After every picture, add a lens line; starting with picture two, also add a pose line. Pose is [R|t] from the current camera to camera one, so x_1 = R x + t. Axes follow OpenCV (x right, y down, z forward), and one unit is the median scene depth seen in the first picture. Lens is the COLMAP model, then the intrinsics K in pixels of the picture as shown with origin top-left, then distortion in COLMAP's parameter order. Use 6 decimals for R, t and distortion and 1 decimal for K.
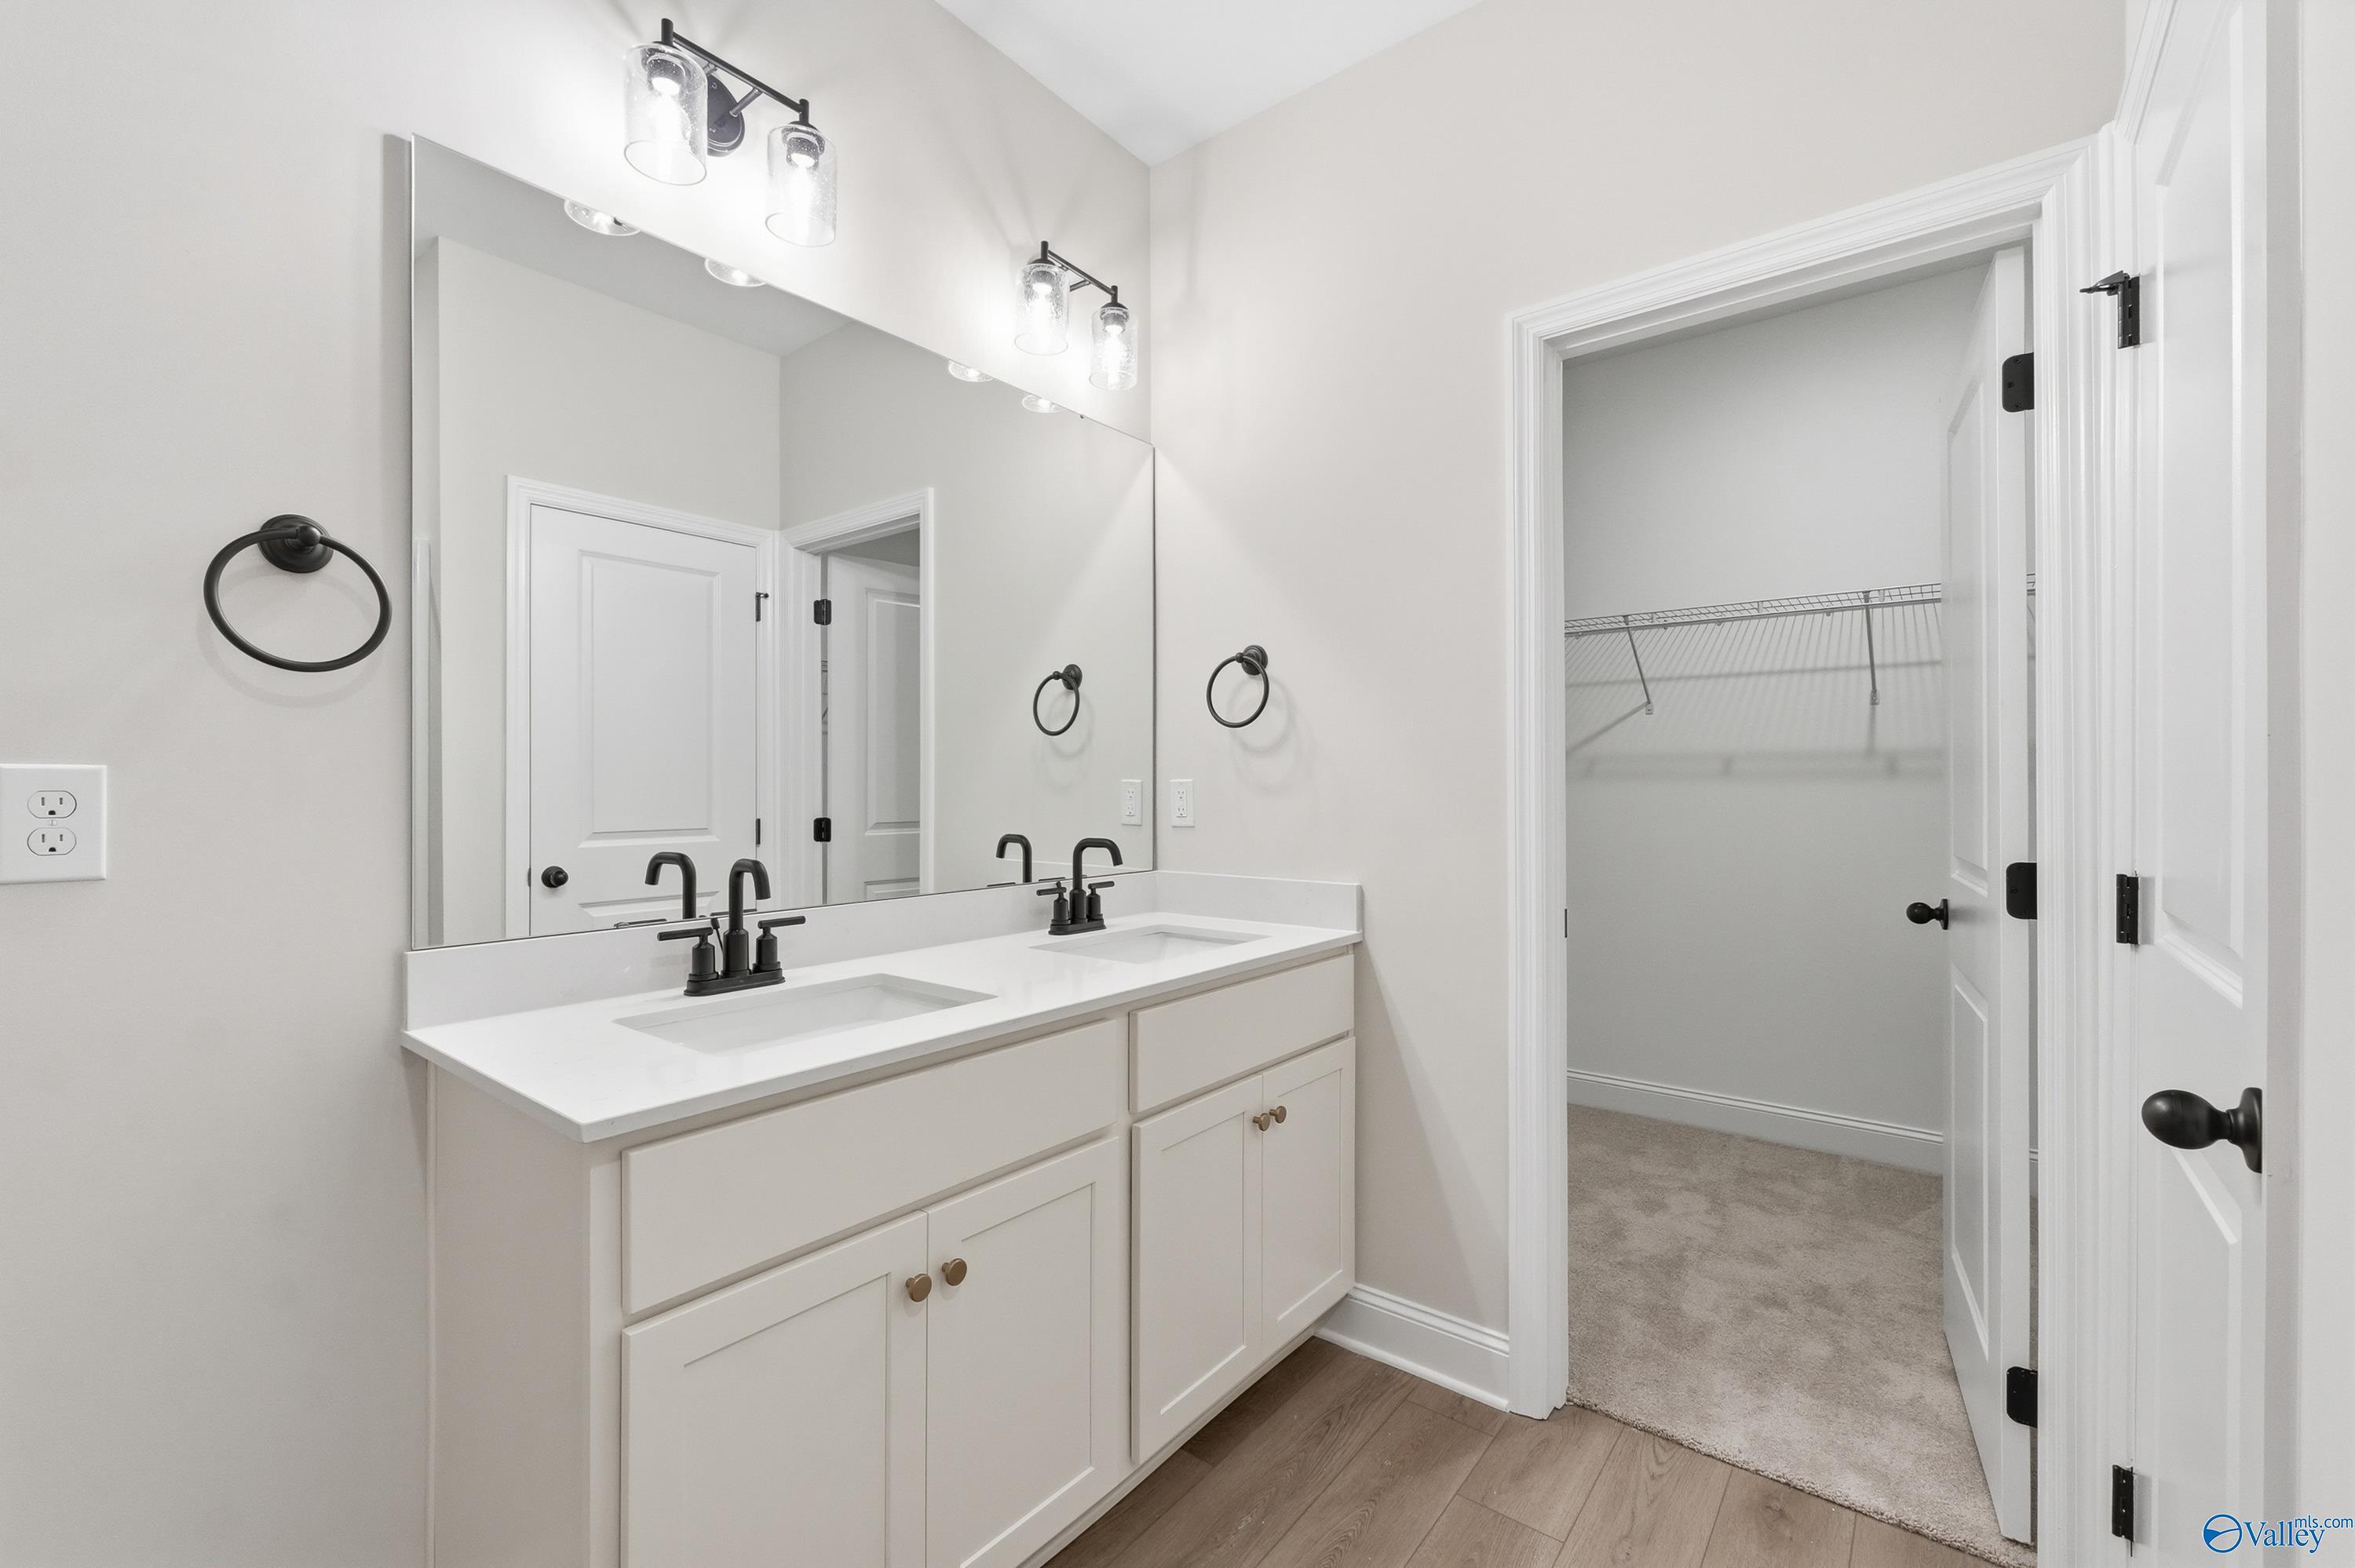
lens RADIAL K [[989.0, 0, 1177.3], [0, 989.0, 787.6], [0, 0, 1]] dist [0.019029, -0.000085]
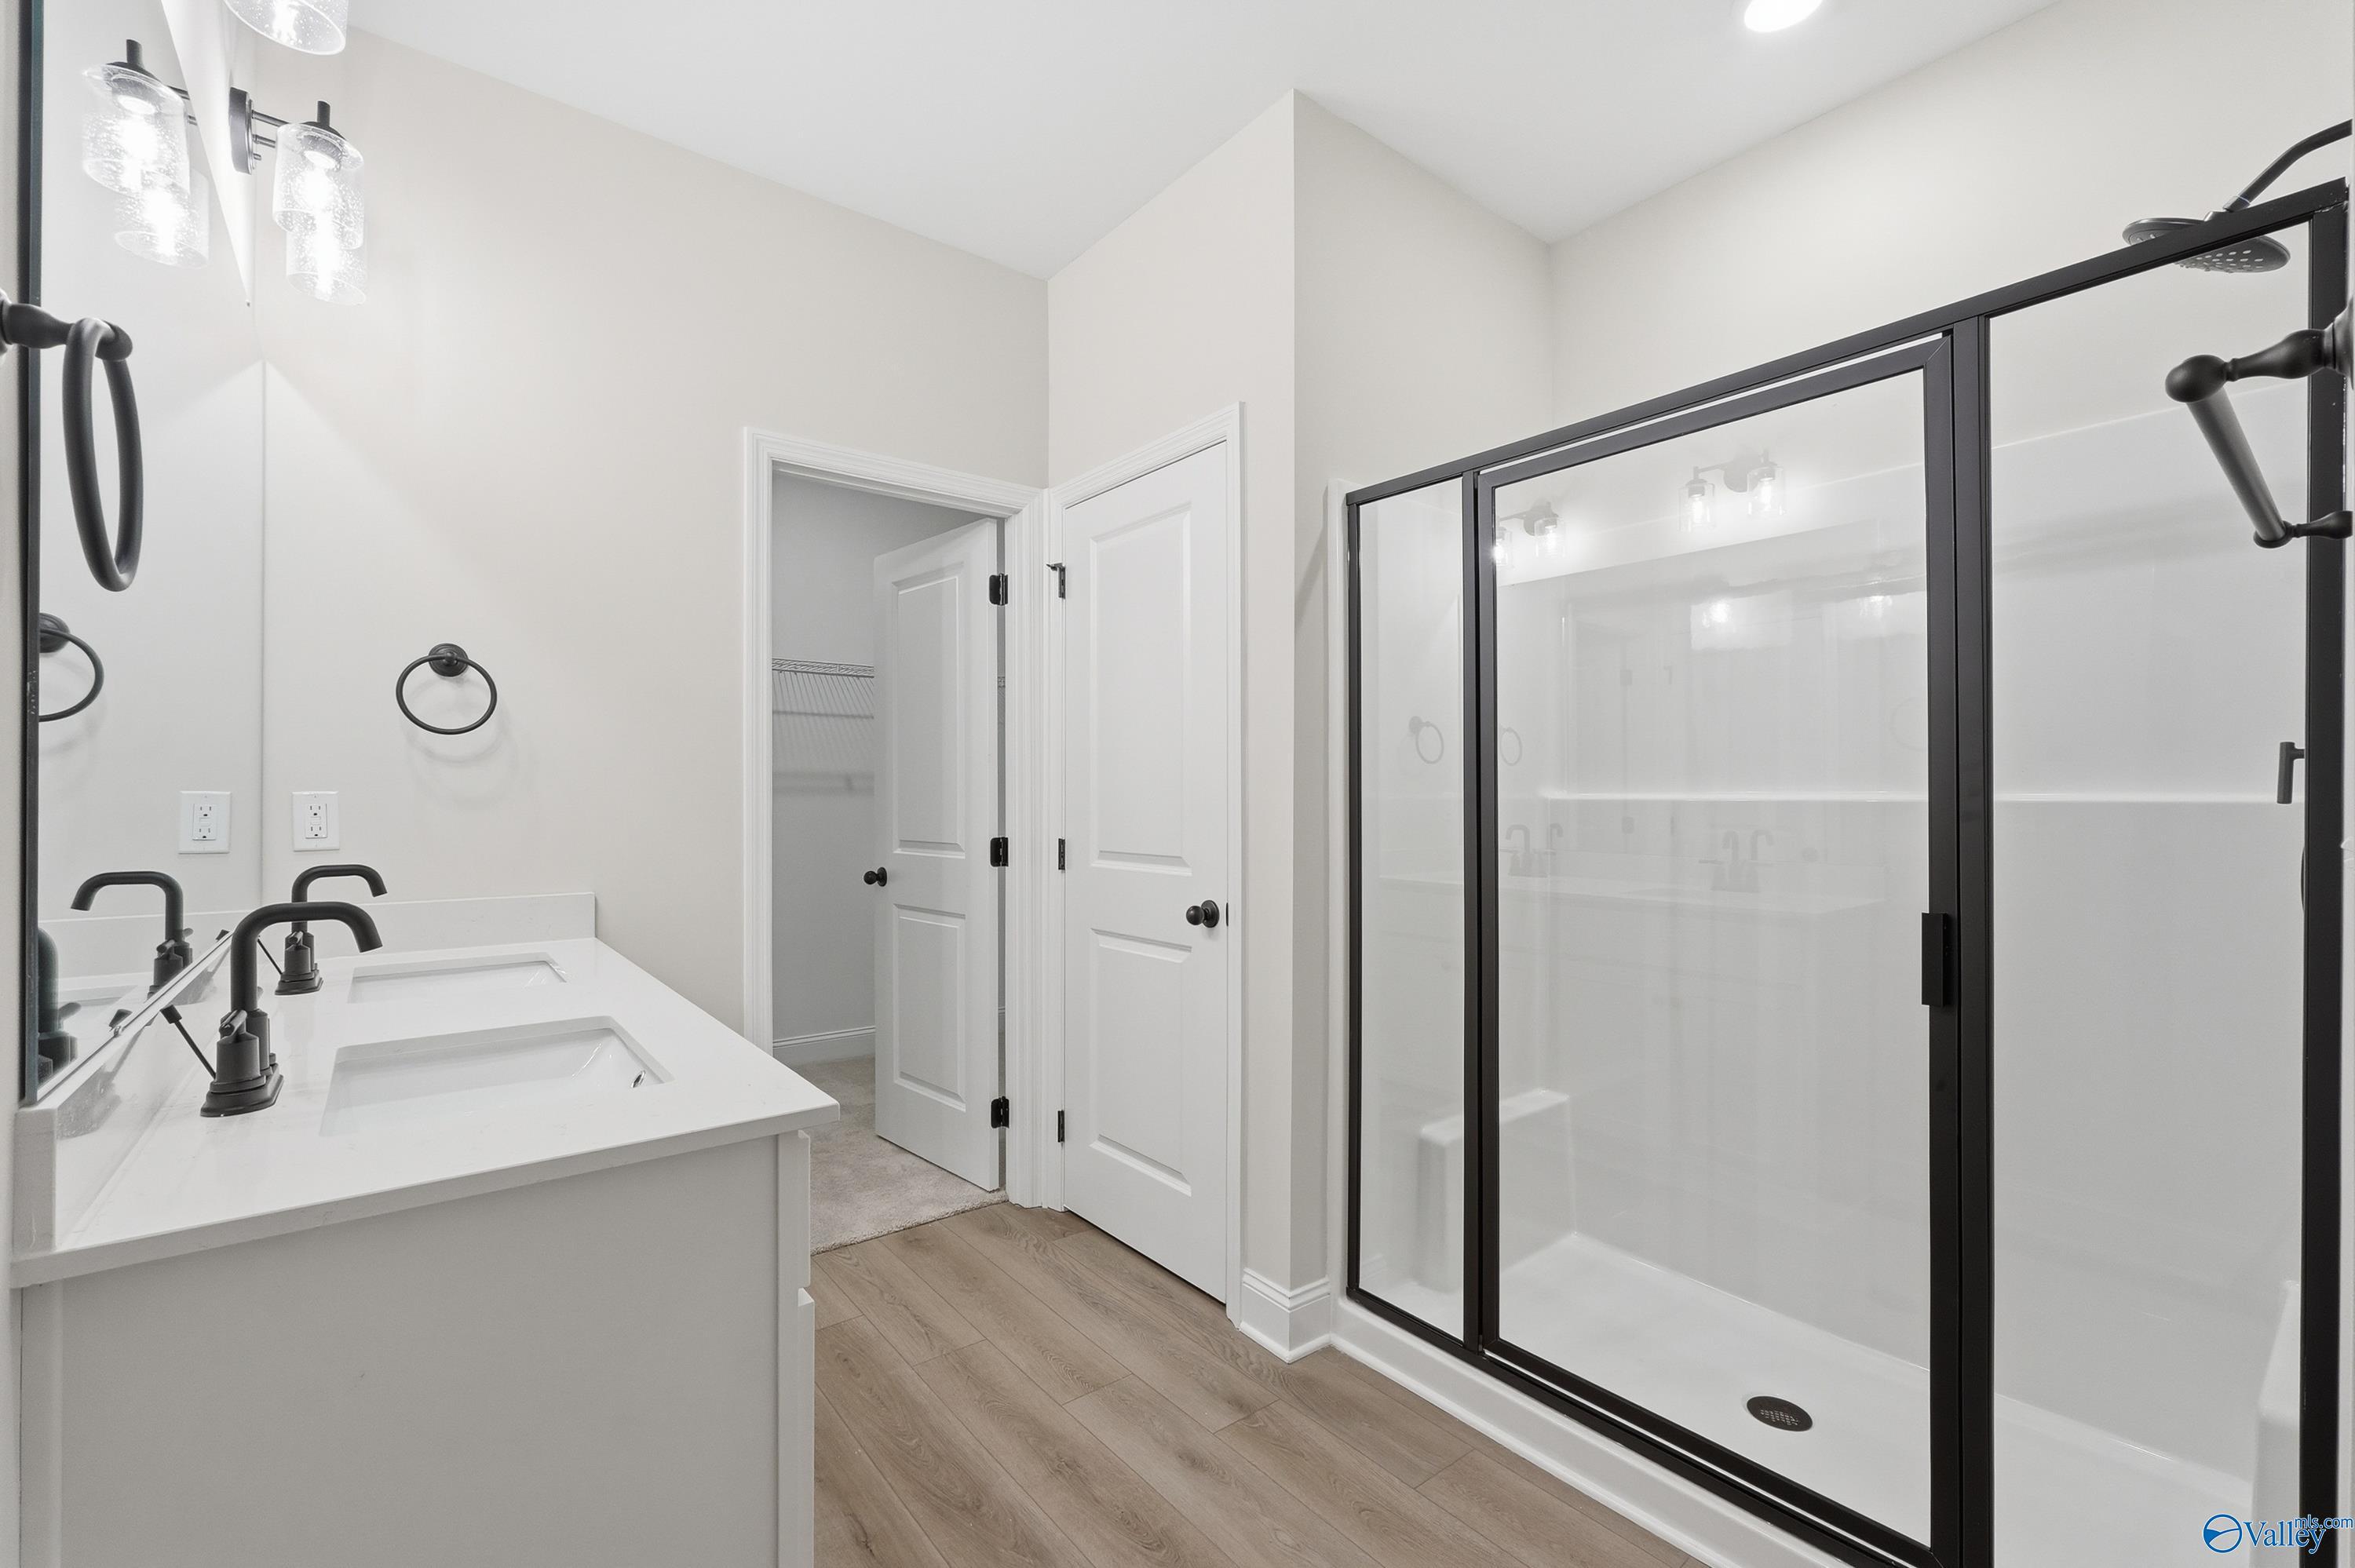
lens RADIAL K [[989.0, 0, 1177.3], [0, 989.0, 787.6], [0, 0, 1]] dist [0.019029, -0.000085]
pose [[0.247308, 0.008074, 0.968903, -0.793904], [-0.000206, 0.999966, -0.008281, -0.005224], [-0.968937, 0.001848, 0.247302, 0.165498]]
